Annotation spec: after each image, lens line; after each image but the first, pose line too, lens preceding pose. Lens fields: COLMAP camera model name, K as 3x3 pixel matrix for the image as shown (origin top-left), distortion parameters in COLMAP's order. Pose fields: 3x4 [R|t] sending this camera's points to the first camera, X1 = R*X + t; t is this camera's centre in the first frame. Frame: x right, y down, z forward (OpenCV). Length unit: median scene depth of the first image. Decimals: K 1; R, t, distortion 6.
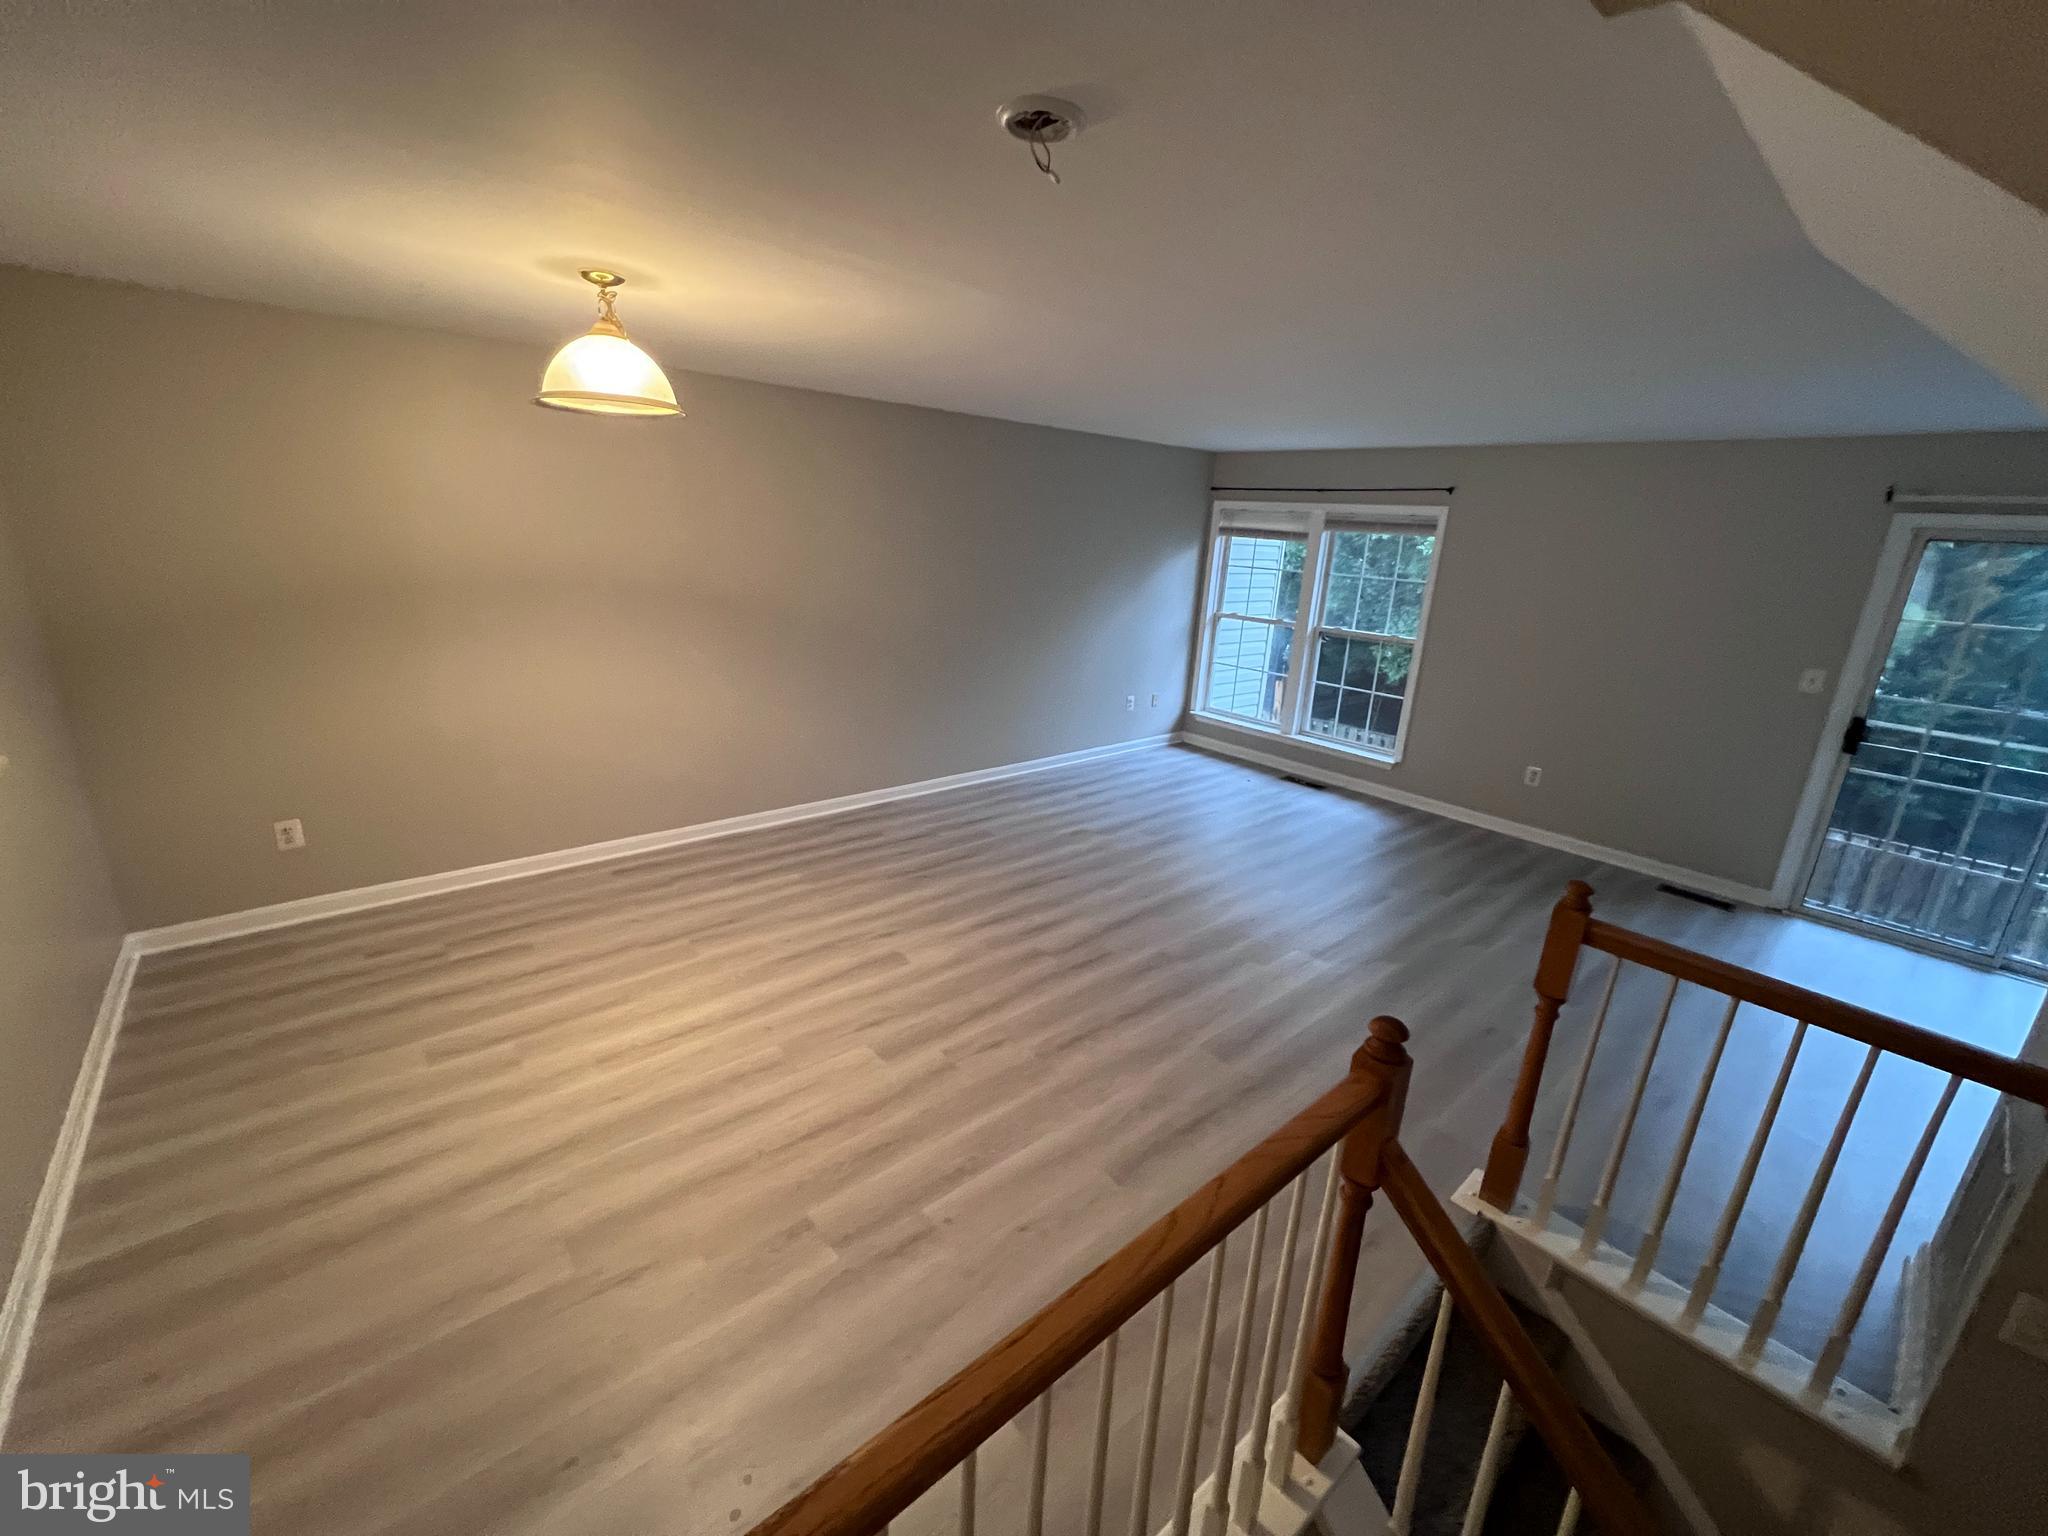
lens RADIAL K [[823.9, 0, 1021.5], [0, 823.9, 760.1], [0, 0, 1]] dist [0.000256, -0.000071]
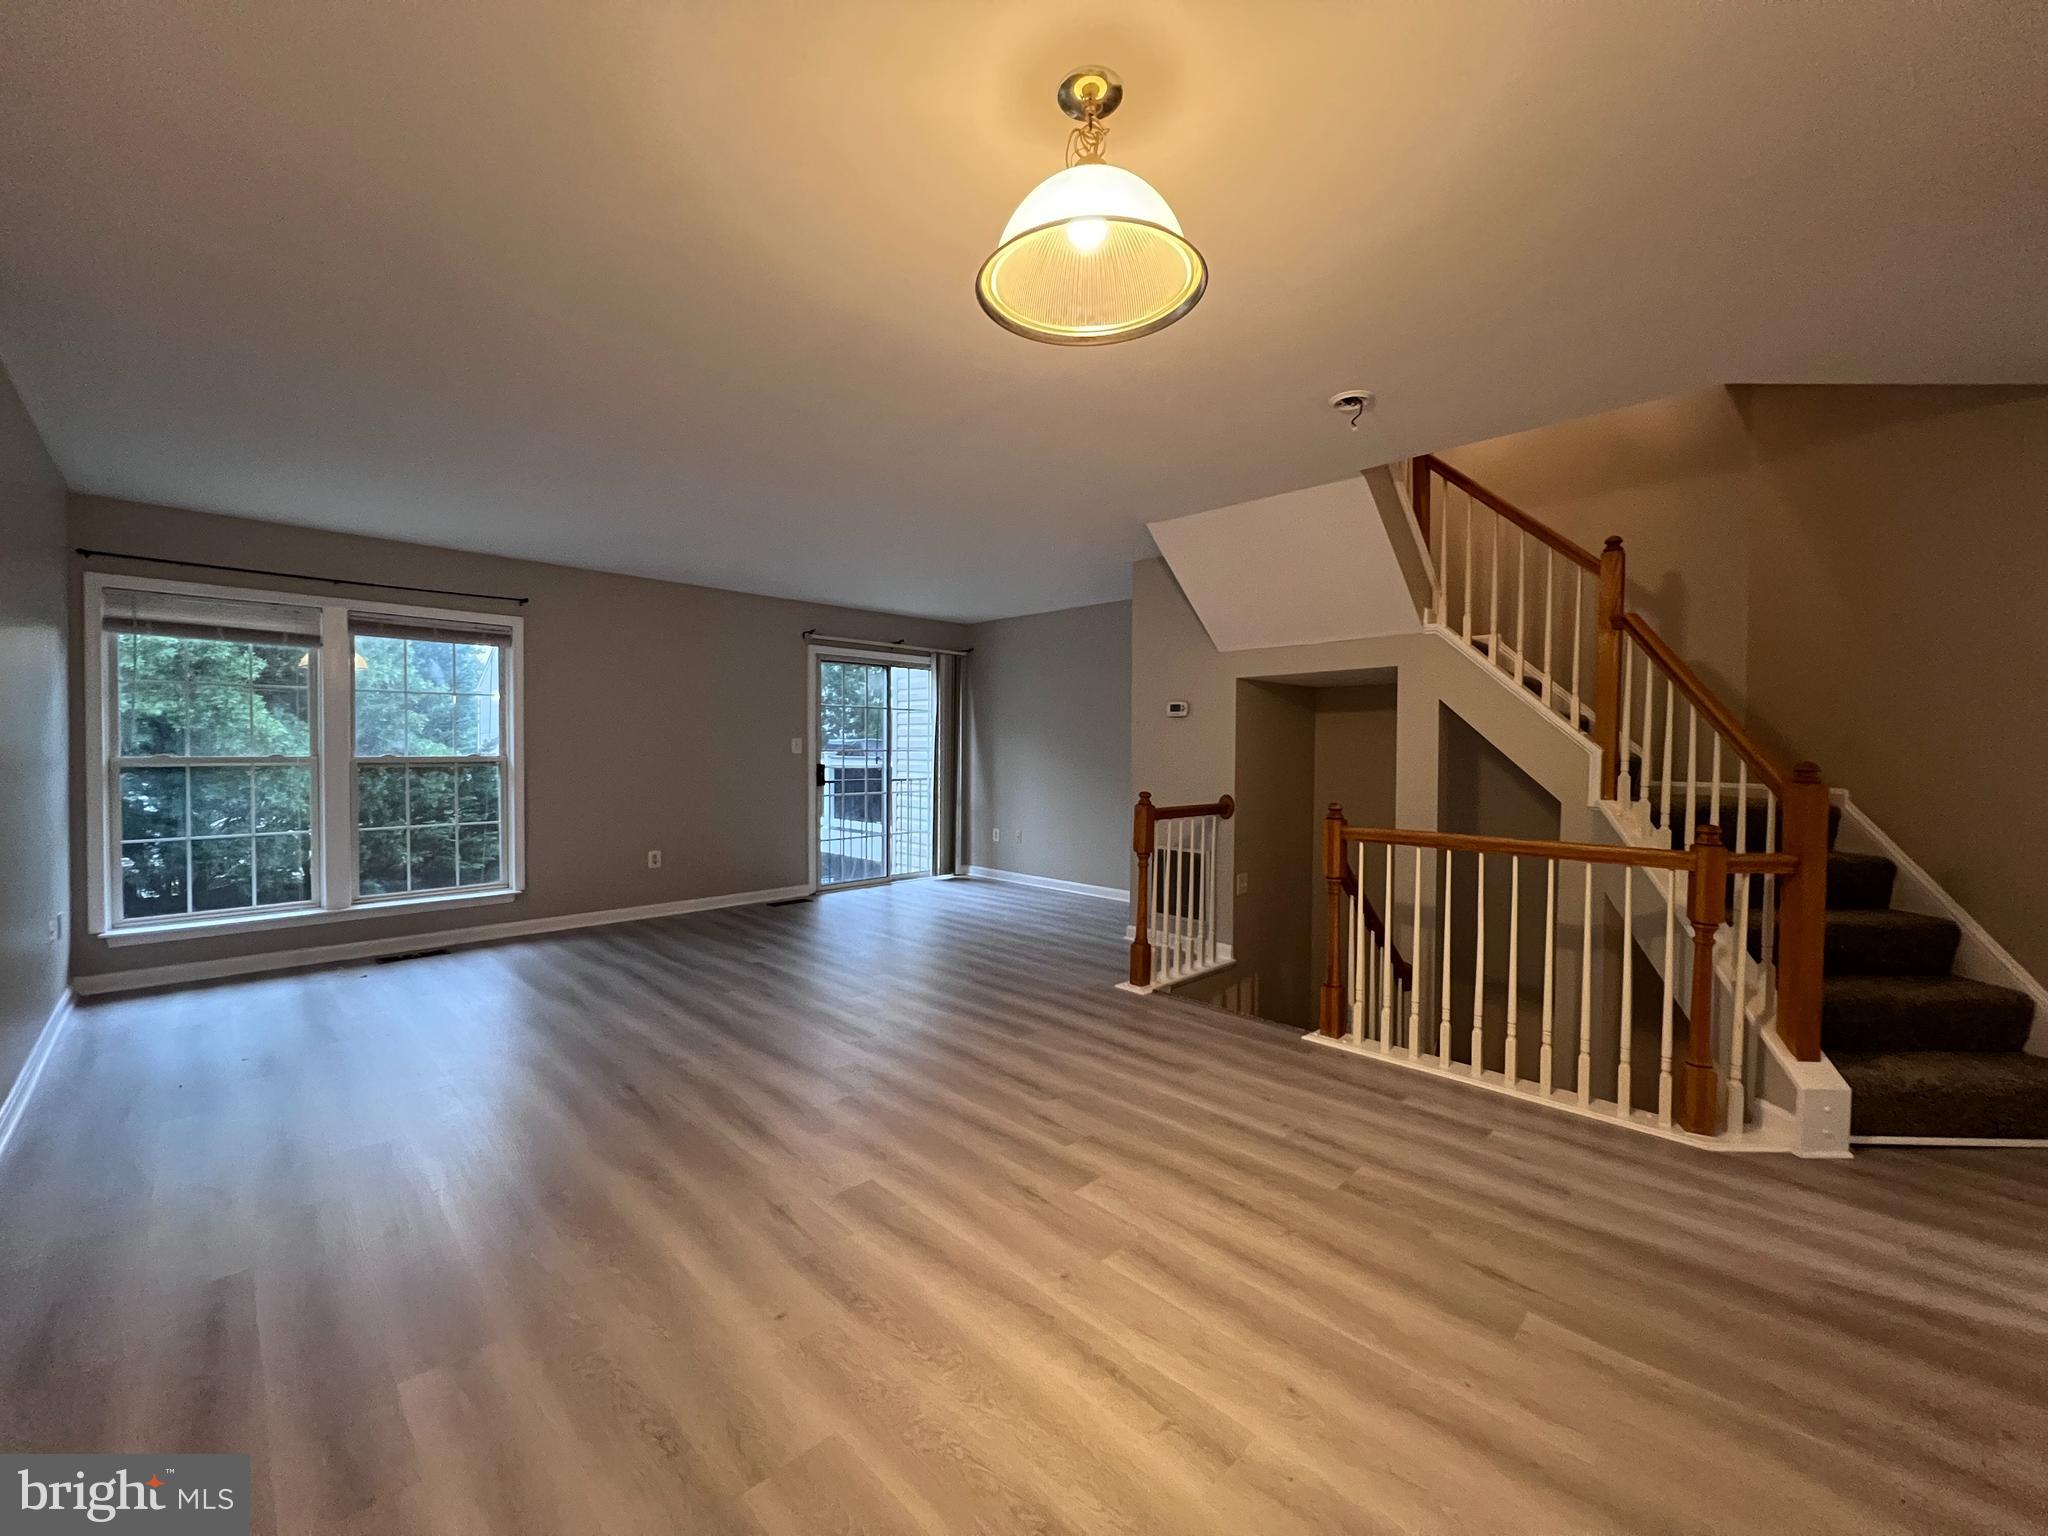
lens RADIAL K [[823.9, 0, 1015.9], [0, 823.9, 759.2], [0, 0, 1]] dist [0.000256, -0.000071]
pose [[-0.067758, -0.069234, 0.995297, -0.791995], [0.267797, 0.959720, 0.084990, -0.112571], [-0.961090, 0.272296, -0.046488, 0.821649]]
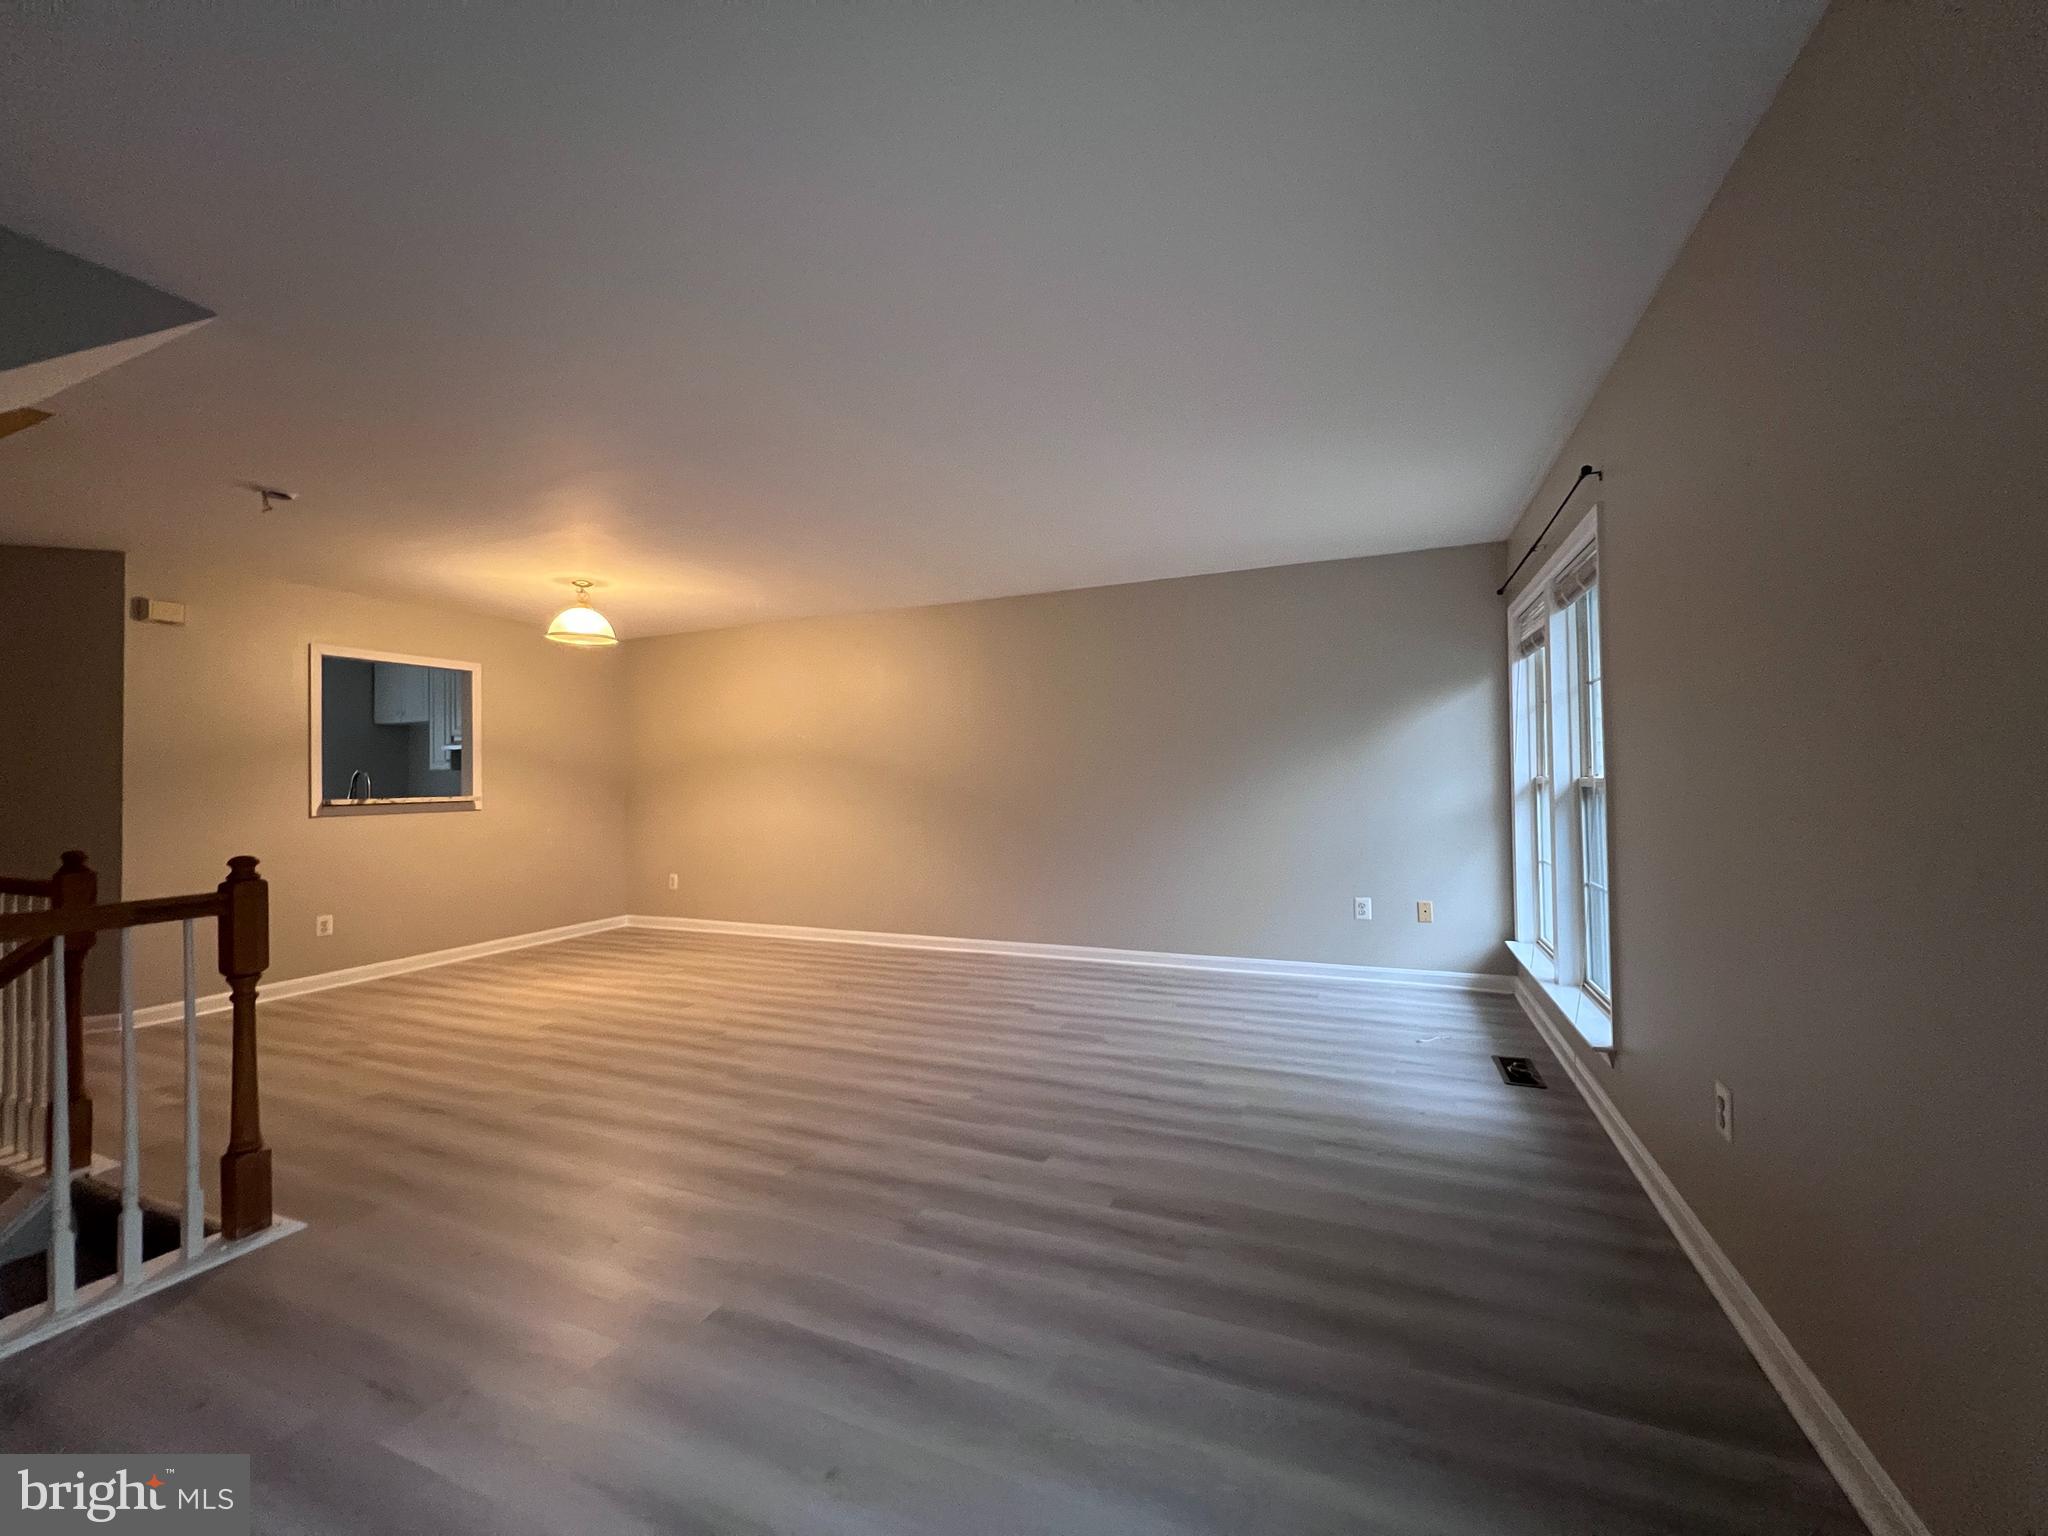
lens RADIAL K [[815.9, 0, 1011.8], [0, 815.9, 779.2], [0, 0, 1]] dist [-0.002208, 0.000004]
pose [[0.432841, -0.055353, -0.899769, 1.231734], [-0.212417, 0.963745, -0.161474, -0.000273], [0.876087, 0.261019, 0.405390, 0.848480]]
